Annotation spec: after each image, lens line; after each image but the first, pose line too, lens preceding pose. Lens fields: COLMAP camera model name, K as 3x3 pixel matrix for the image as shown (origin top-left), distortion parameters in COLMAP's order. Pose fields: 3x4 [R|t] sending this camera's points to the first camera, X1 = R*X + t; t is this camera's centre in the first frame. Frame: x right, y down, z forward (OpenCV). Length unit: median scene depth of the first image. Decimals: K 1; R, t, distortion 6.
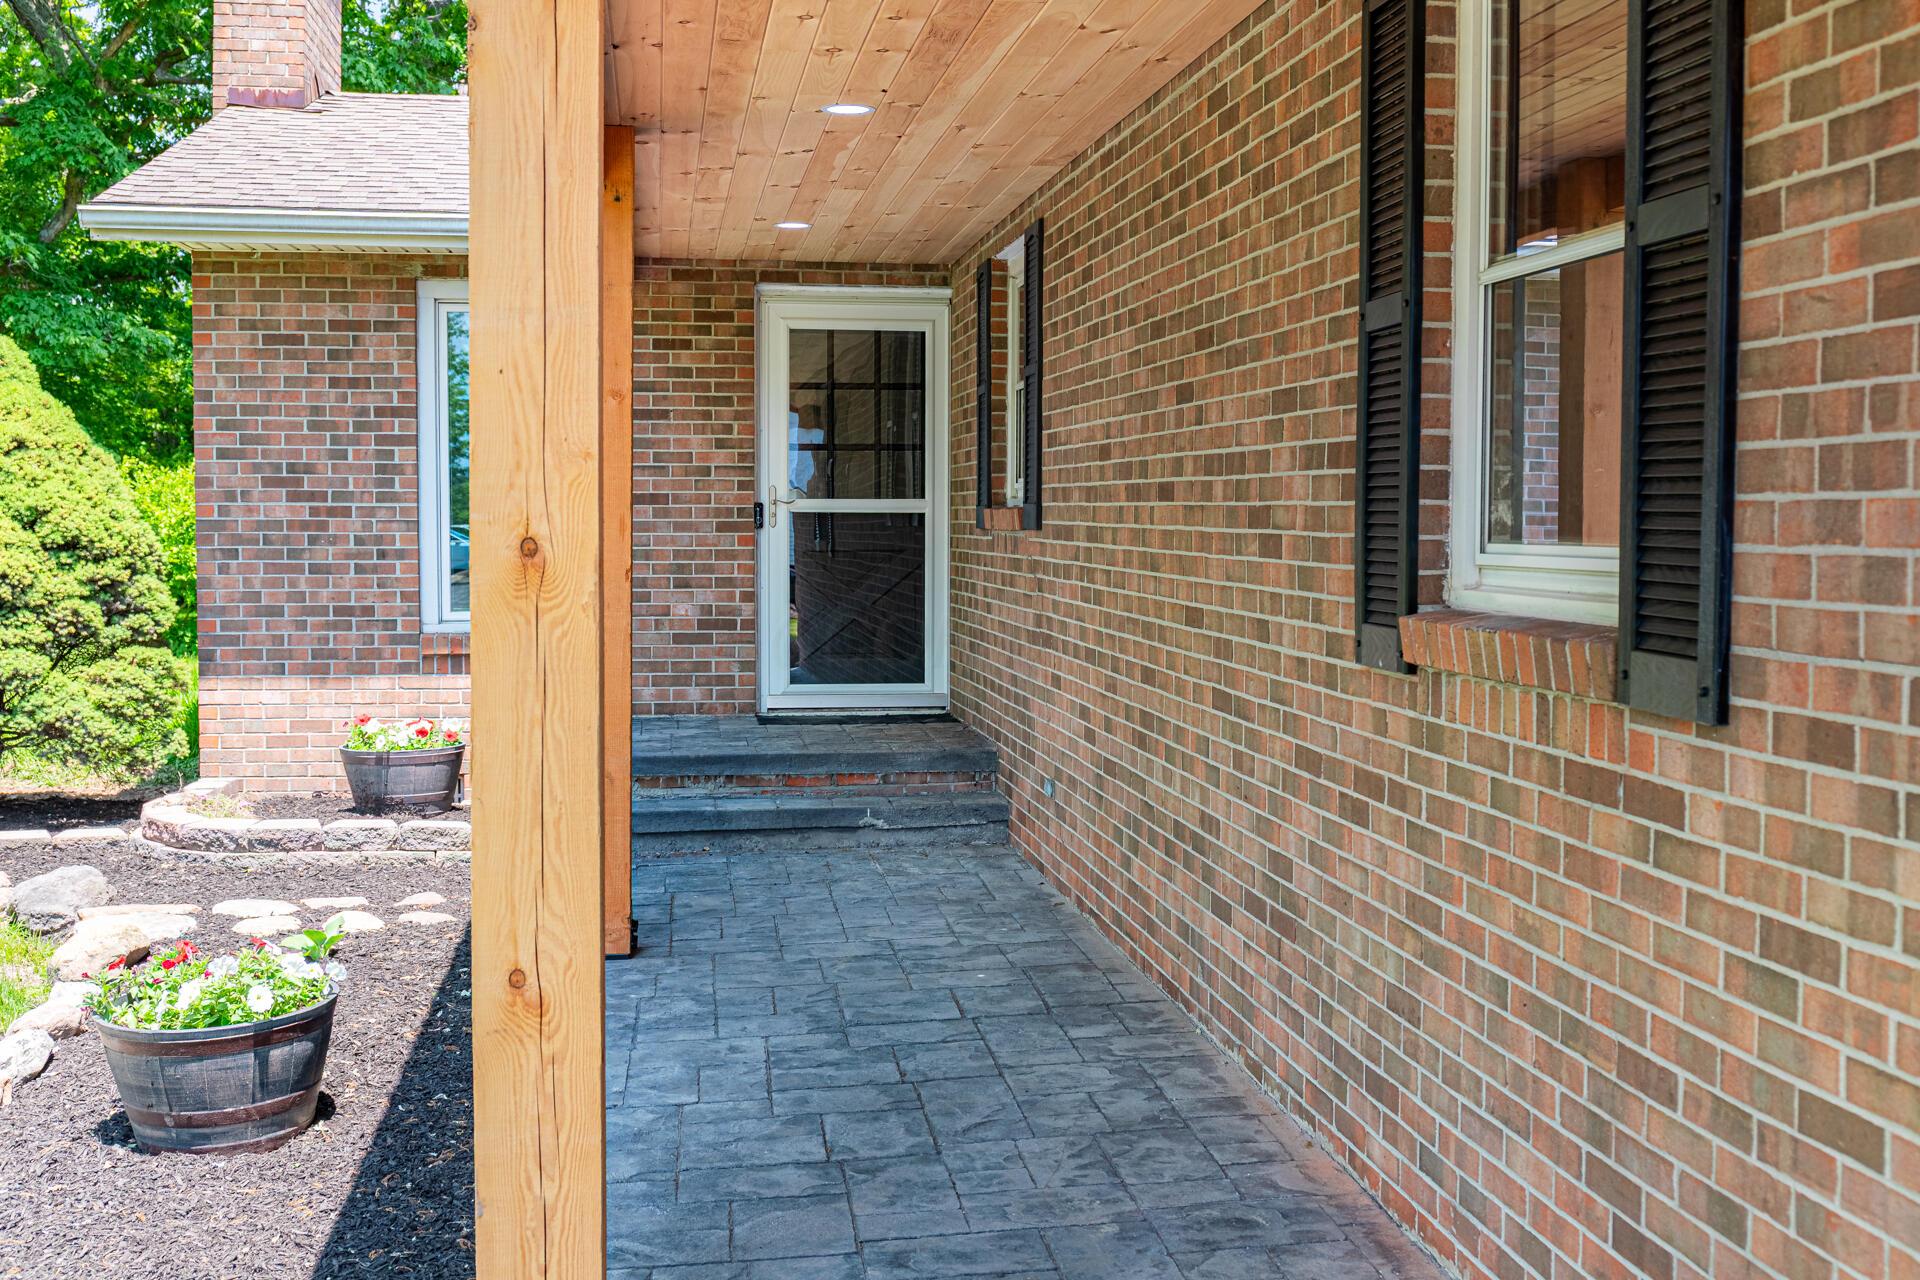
lens RADIAL K [[2098.0, 0, 960.0], [0, 2098.0, 640.0], [0, 0, 1]] dist [-0.013291, -0.006998]
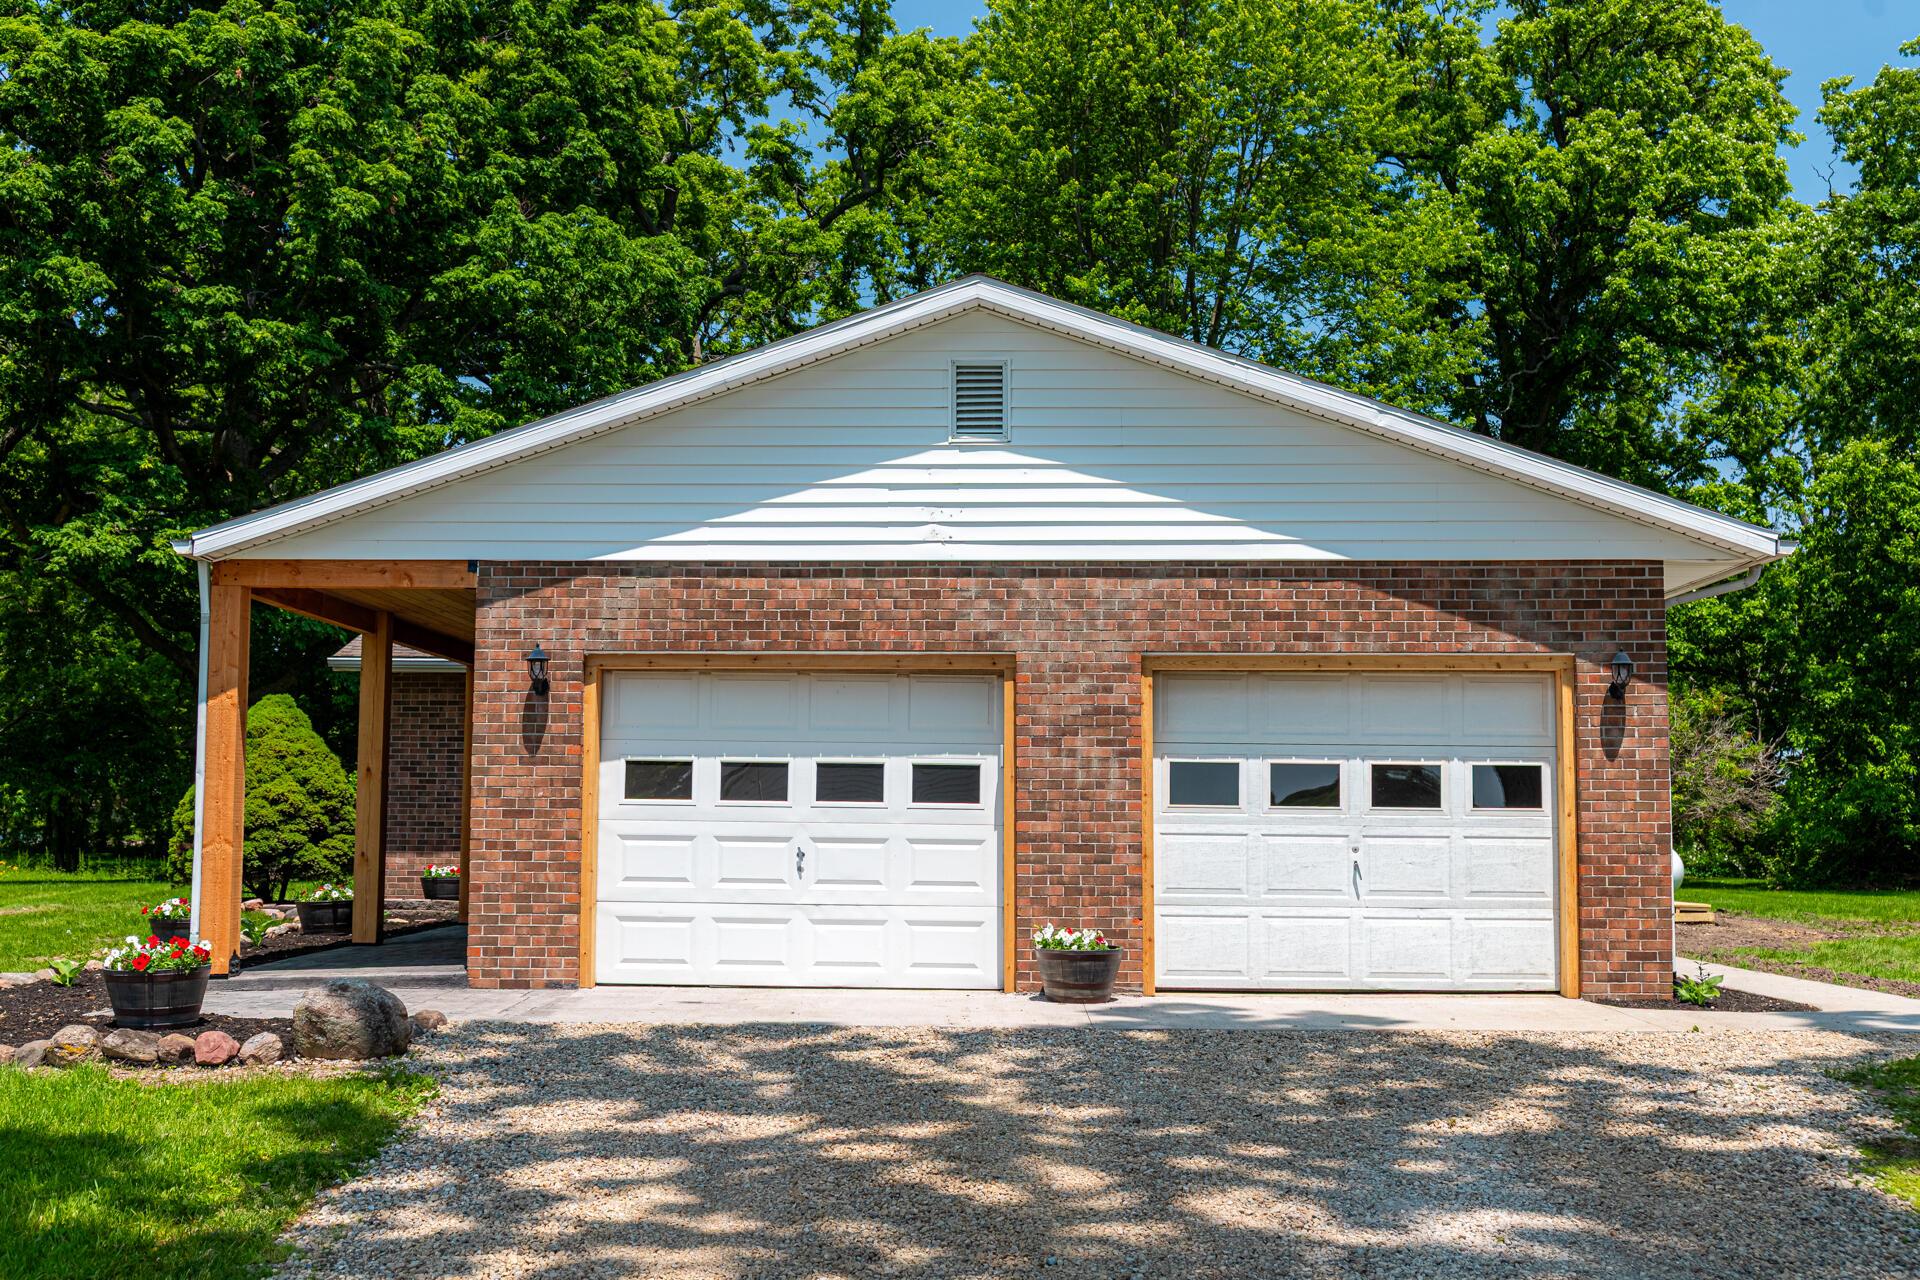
lens RADIAL K [[2155.7, 0, 960.0], [0, 2155.7, 640.0], [0, 0, 1]] dist [0.009955, 0.006879]
pose [[0.987816, -0.010298, -0.155285, 0.741844], [-0.012809, 0.989043, -0.147071, 0.144914], [0.155098, 0.147268, 0.976861, -1.441714]]
